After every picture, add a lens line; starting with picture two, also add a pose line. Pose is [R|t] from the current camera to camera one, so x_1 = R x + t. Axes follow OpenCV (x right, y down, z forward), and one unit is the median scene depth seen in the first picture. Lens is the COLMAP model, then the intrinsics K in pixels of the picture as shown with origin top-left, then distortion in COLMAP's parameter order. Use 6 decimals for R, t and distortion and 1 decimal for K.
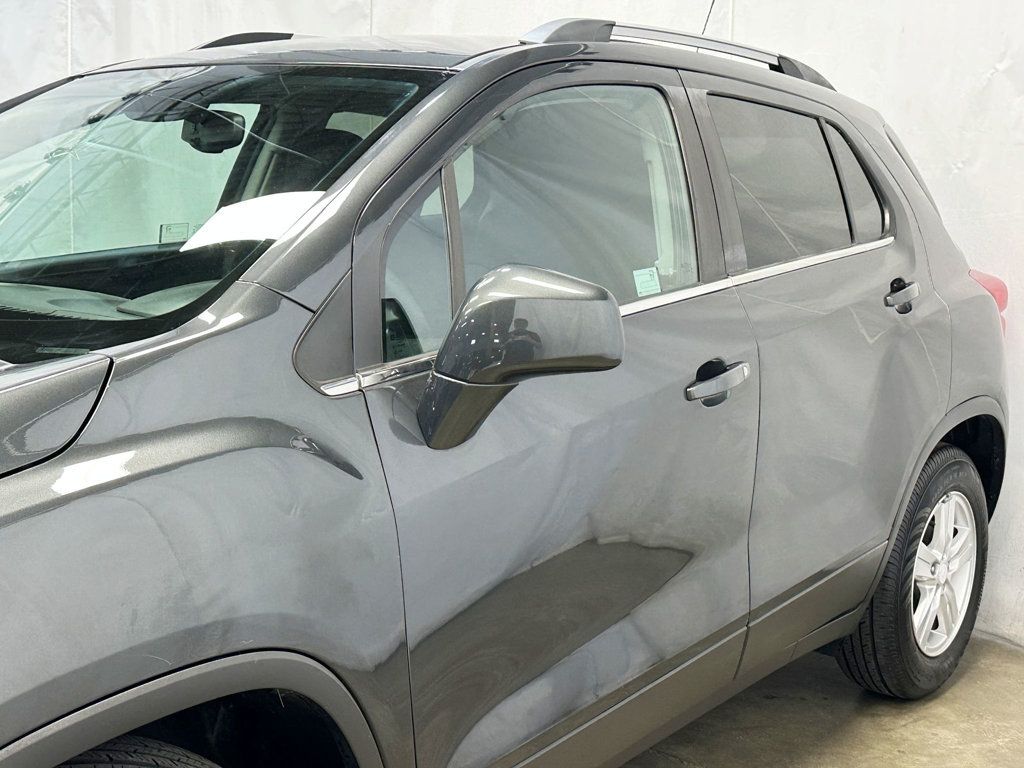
lens RADIAL K [[1331.6, 0, 512.0], [0, 1331.6, 384.0], [0, 0, 1]] dist [0.148776, -0.066309]
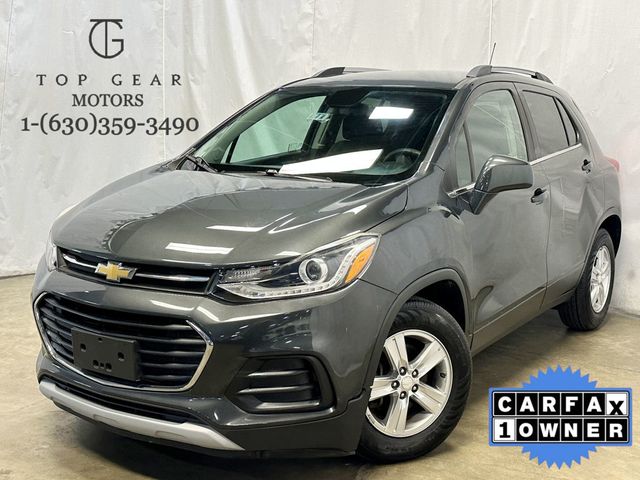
lens RADIAL K [[832.3, 0, 320.0], [0, 832.3, 240.0], [0, 0, 1]] dist [0.148776, -0.066309]
pose [[0.996690, -0.025679, 0.077139, -0.327259], [0.025498, 0.999669, 0.003327, 0.052950], [-0.077199, -0.001349, 0.997015, -0.529770]]
